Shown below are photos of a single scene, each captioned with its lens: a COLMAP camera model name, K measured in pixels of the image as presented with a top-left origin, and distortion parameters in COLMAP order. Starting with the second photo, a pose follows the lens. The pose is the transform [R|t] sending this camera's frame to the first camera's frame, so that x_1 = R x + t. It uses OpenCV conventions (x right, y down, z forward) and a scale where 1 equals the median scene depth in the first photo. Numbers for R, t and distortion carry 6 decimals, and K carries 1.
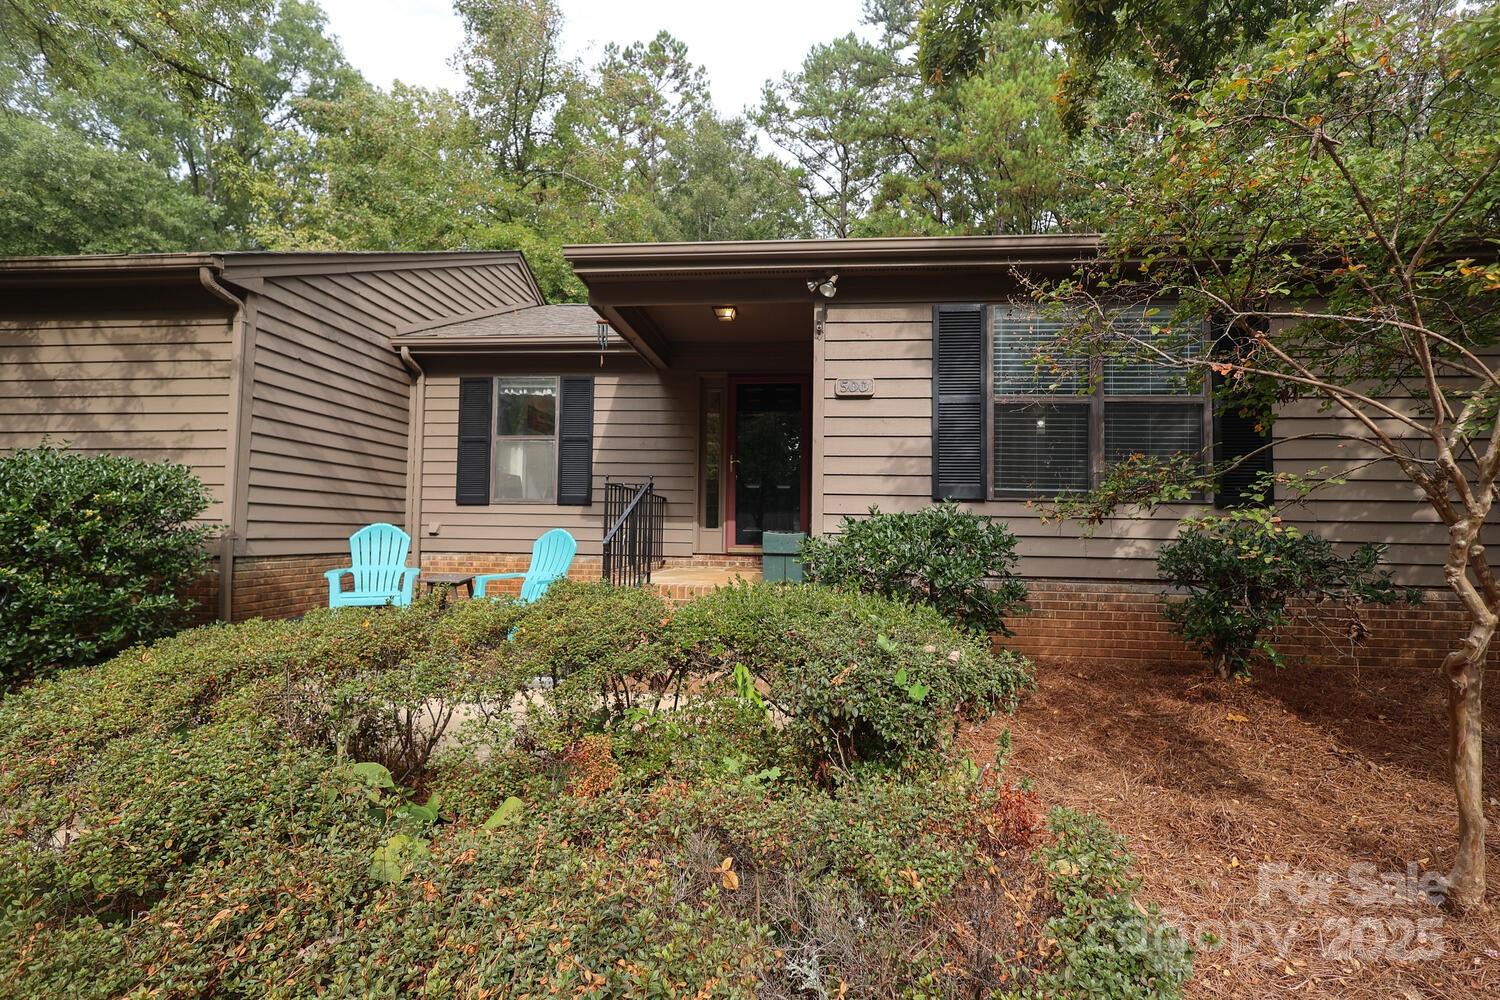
lens RADIAL K [[691.4, 0, 748.1], [0, 691.4, 499.0], [0, 0, 1]] dist [-0.002553, 0.000527]
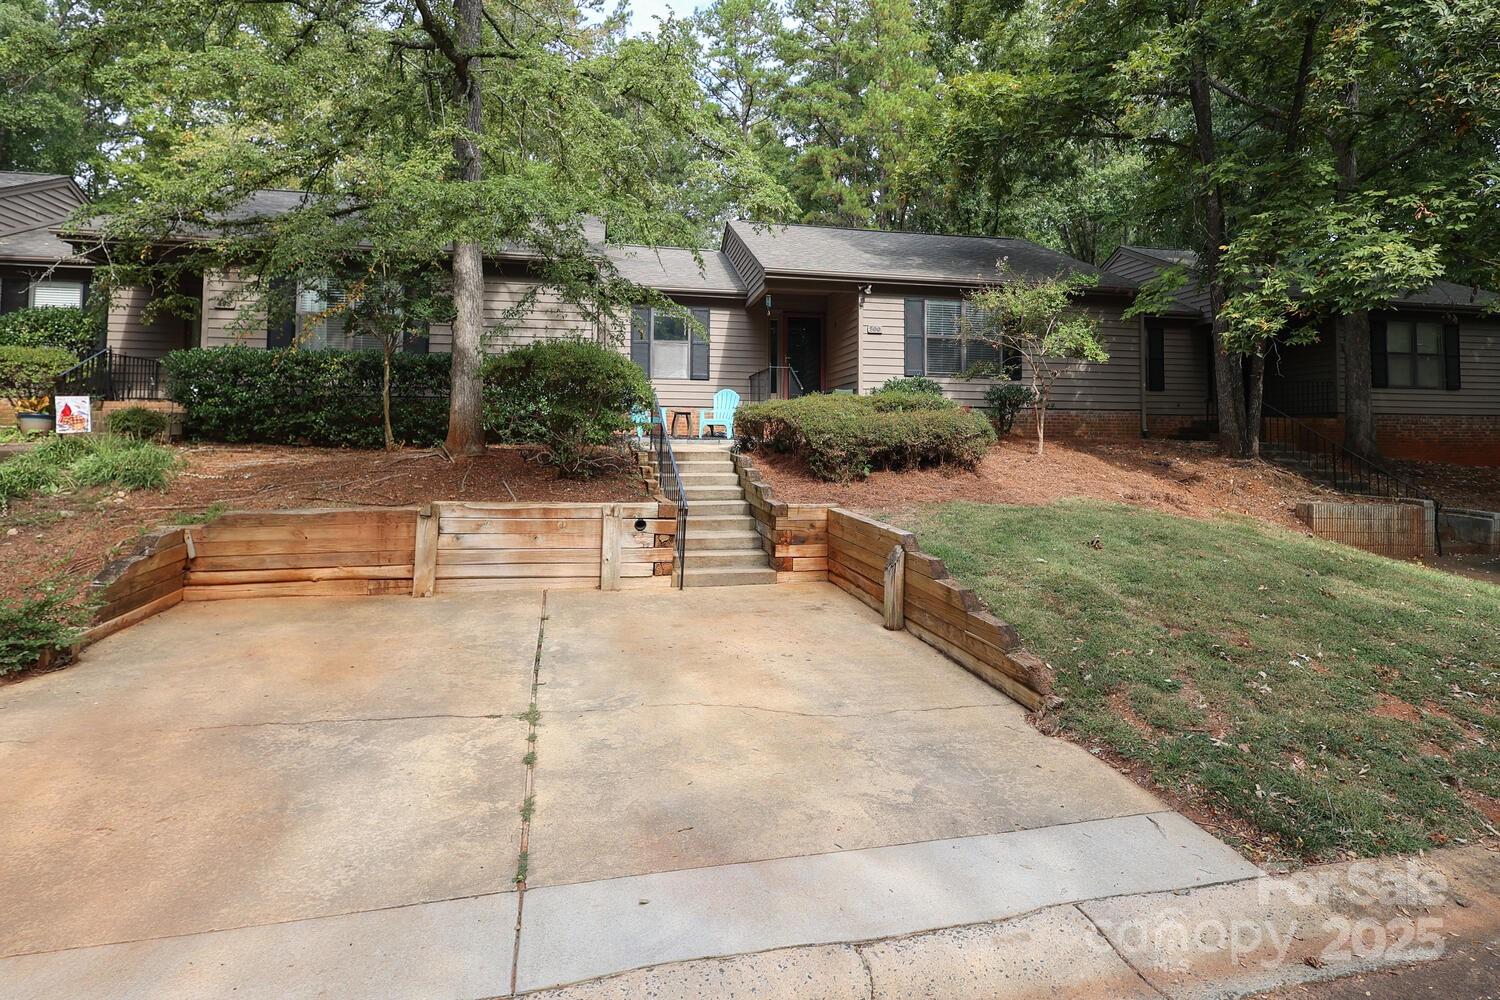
lens RADIAL K [[826.6, 0, 799.2], [0, 826.6, 416.0], [0, 0, 1]] dist [0.000595, 0.000096]
pose [[0.950664, -0.000104, 0.310222, -0.668429], [-0.006237, 0.999791, 0.019447, 0.059279], [-0.310159, -0.020422, 0.950465, -1.129453]]
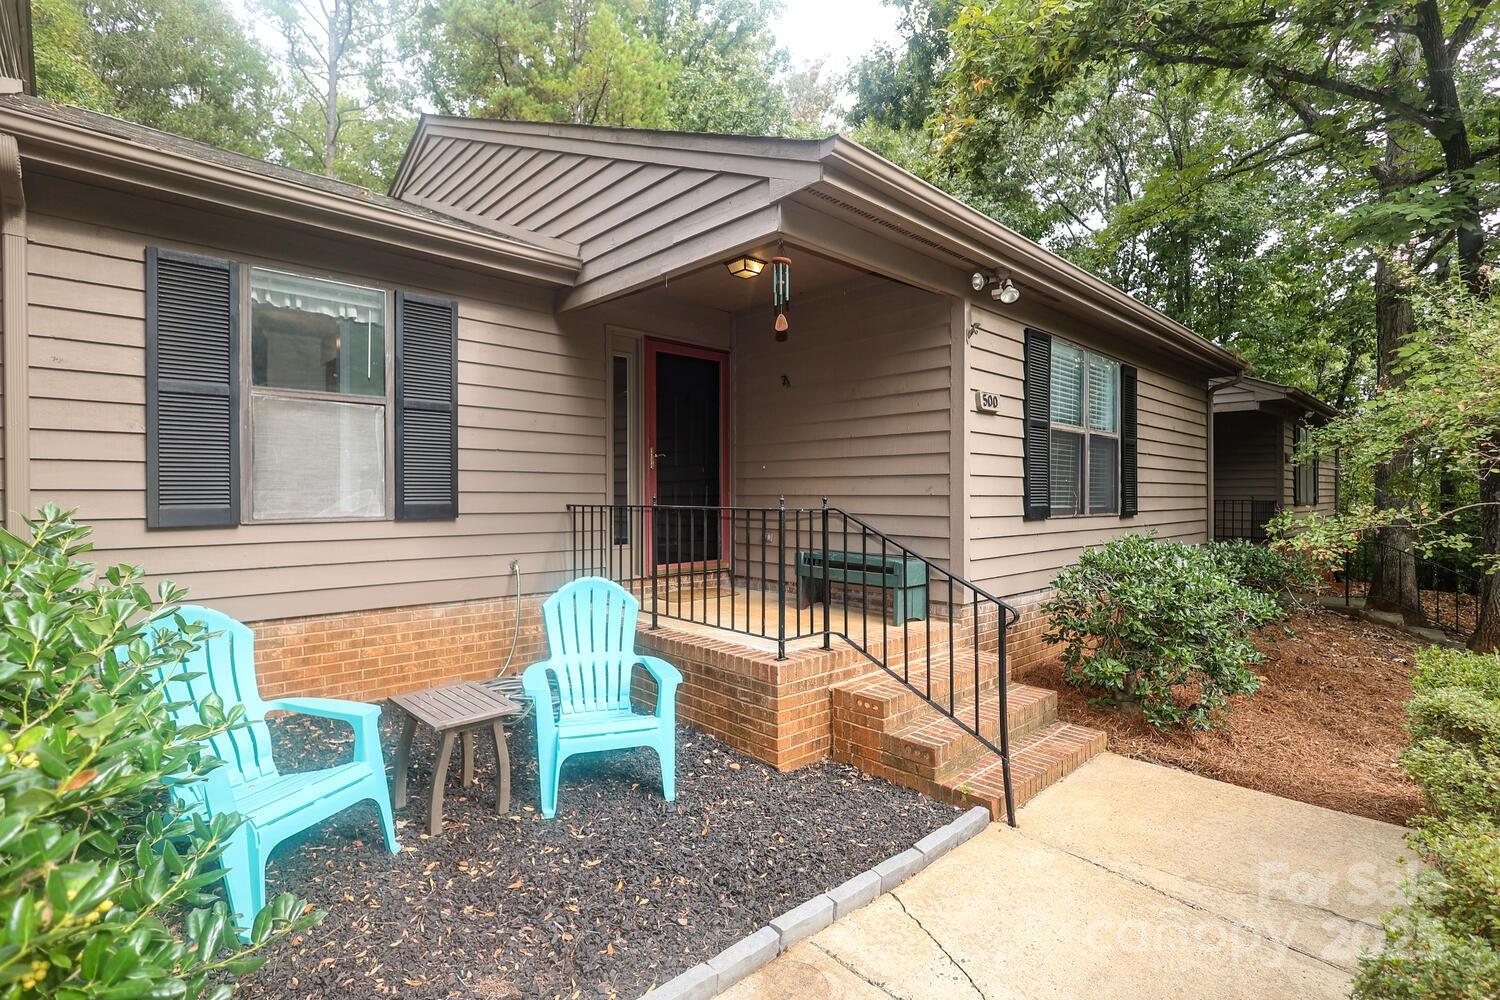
lens RADIAL K [[701.0, 0, 749.3], [0, 701.0, 485.6], [0, 0, 1]] dist [0.003200, 0.000596]
pose [[0.666912, -0.005772, 0.745114, -0.503274], [-0.028176, 0.999059, 0.032958, -0.047082], [-0.744604, -0.042975, 0.666122, 0.402750]]
